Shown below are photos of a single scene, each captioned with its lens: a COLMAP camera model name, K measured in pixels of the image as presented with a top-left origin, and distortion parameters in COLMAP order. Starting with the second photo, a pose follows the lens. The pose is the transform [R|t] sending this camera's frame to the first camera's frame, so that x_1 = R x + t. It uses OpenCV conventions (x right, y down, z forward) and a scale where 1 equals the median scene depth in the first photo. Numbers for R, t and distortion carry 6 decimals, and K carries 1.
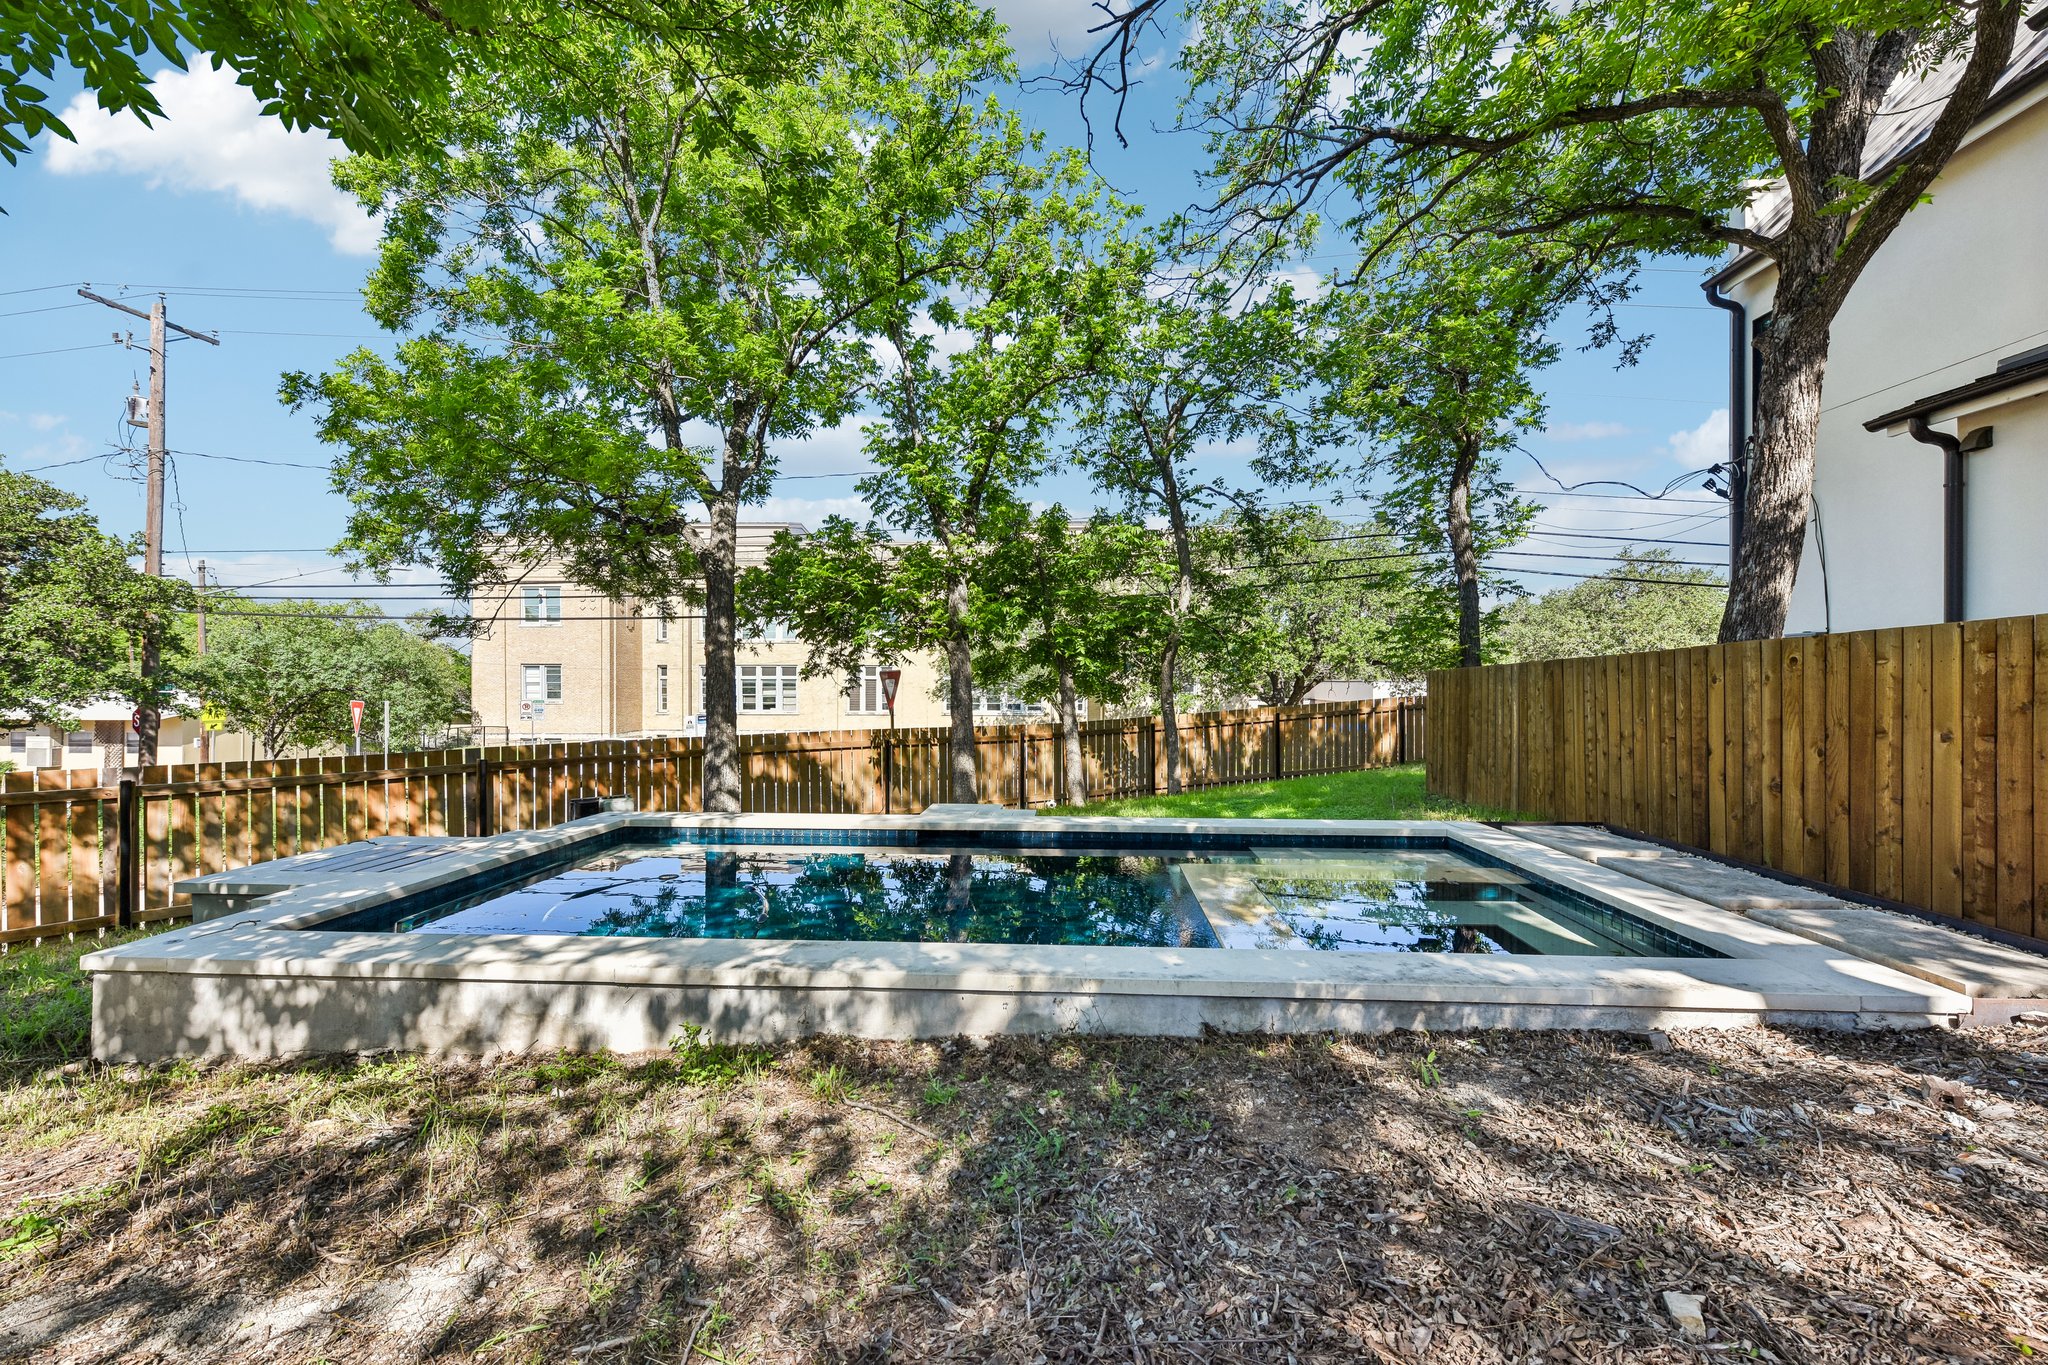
lens RADIAL K [[812.1, 0, 1029.1], [0, 812.1, 683.4], [0, 0, 1]] dist [0.003760, -0.001091]
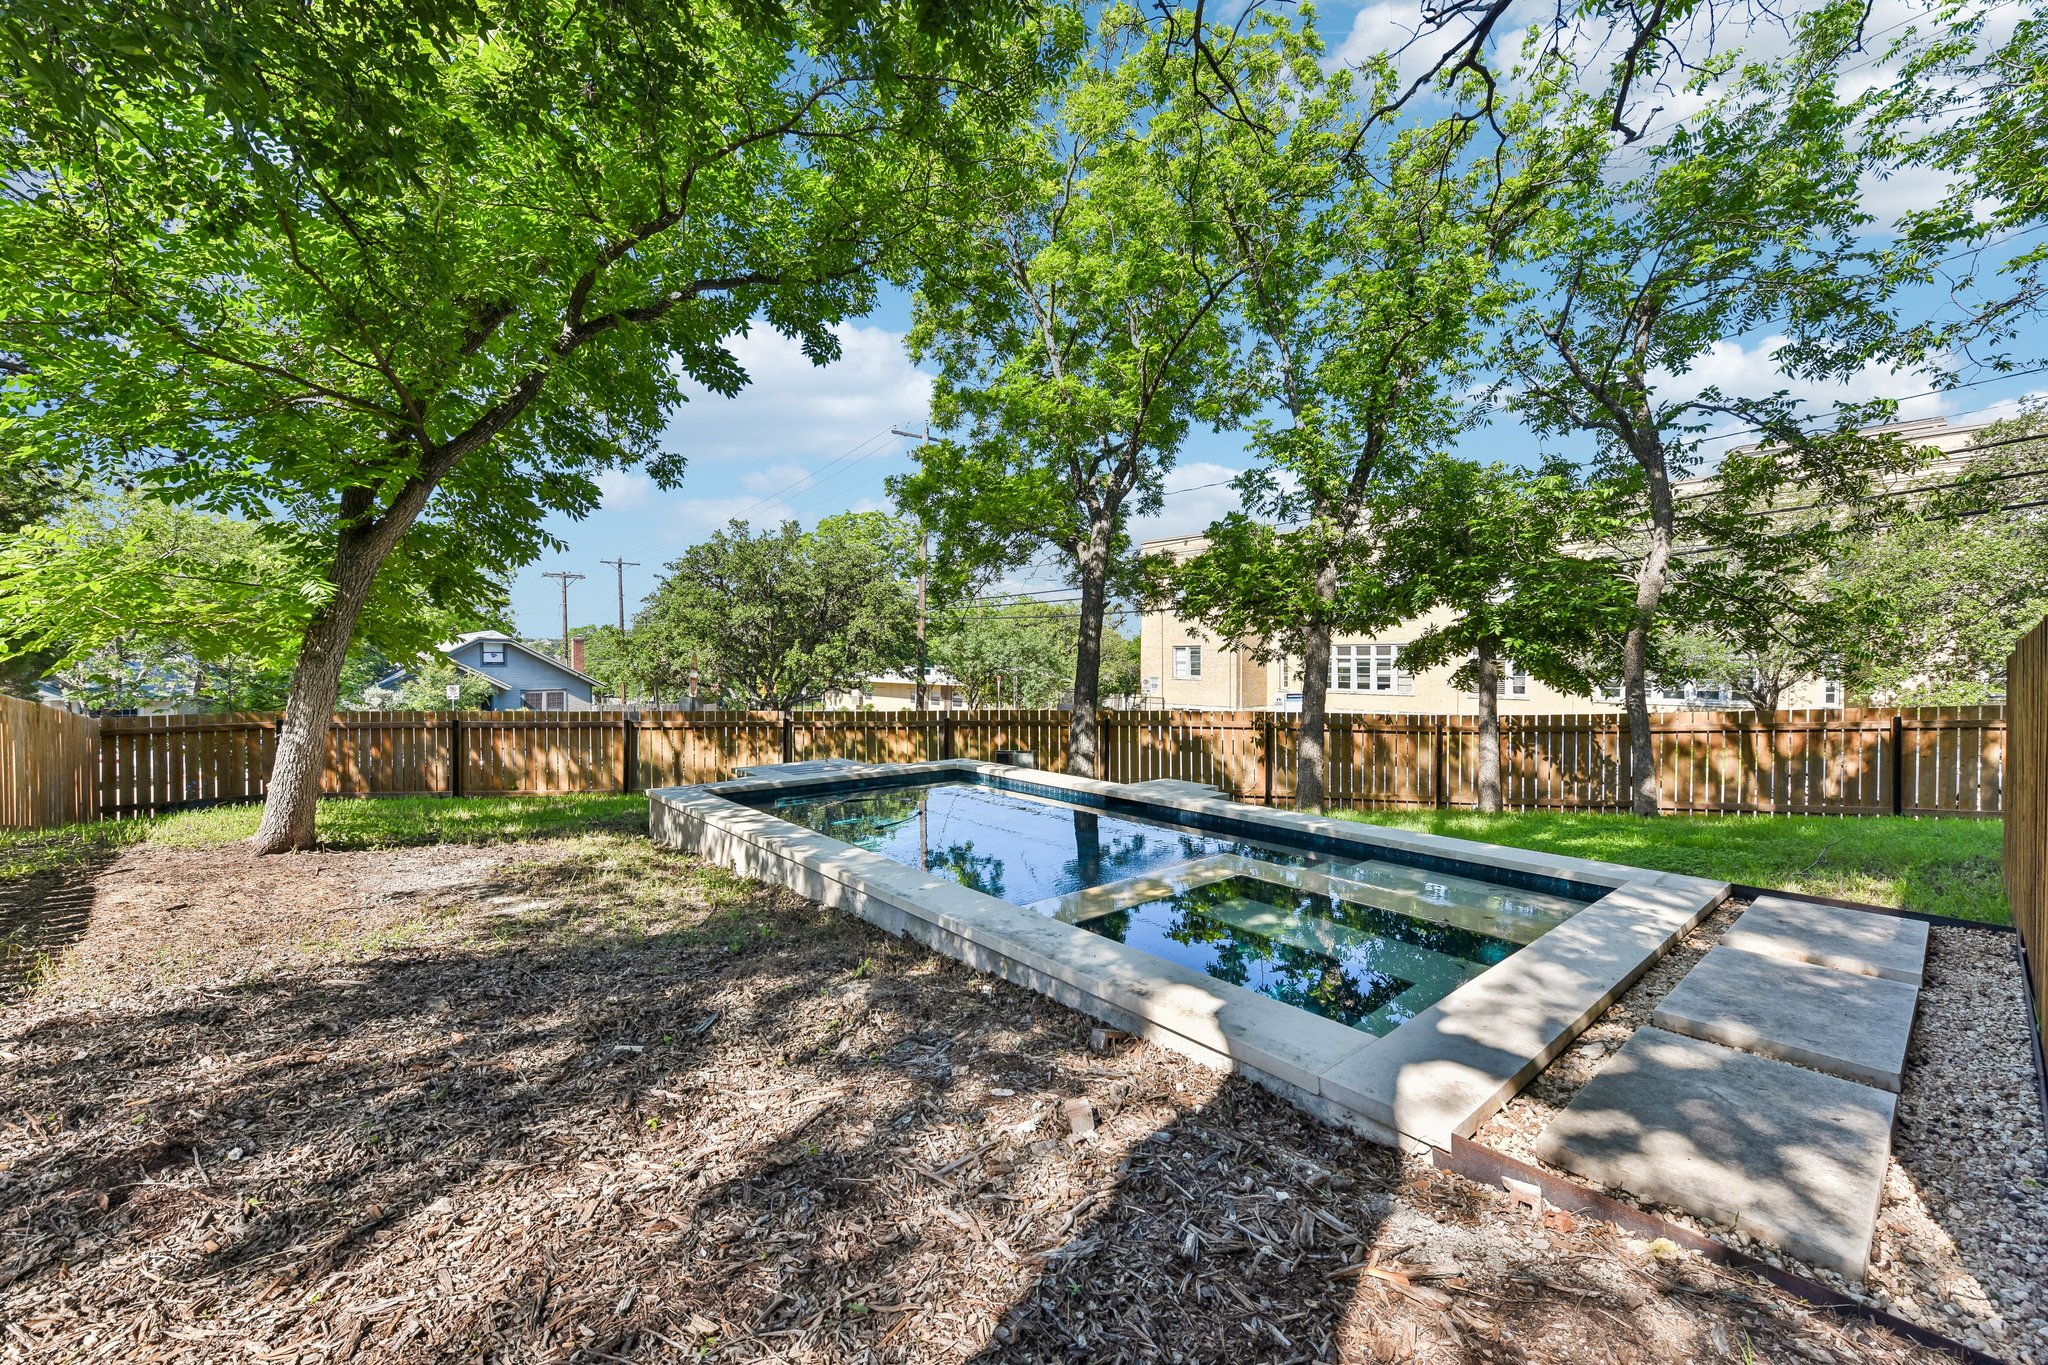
lens RADIAL K [[812.1, 0, 1030.0], [0, 812.1, 673.6], [0, 0, 1]] dist [0.003760, -0.001091]
pose [[0.688355, 0.012832, -0.725261, 0.371073], [-0.001288, 0.999864, 0.016469, -0.010102], [0.725373, -0.010403, 0.688277, 0.059252]]
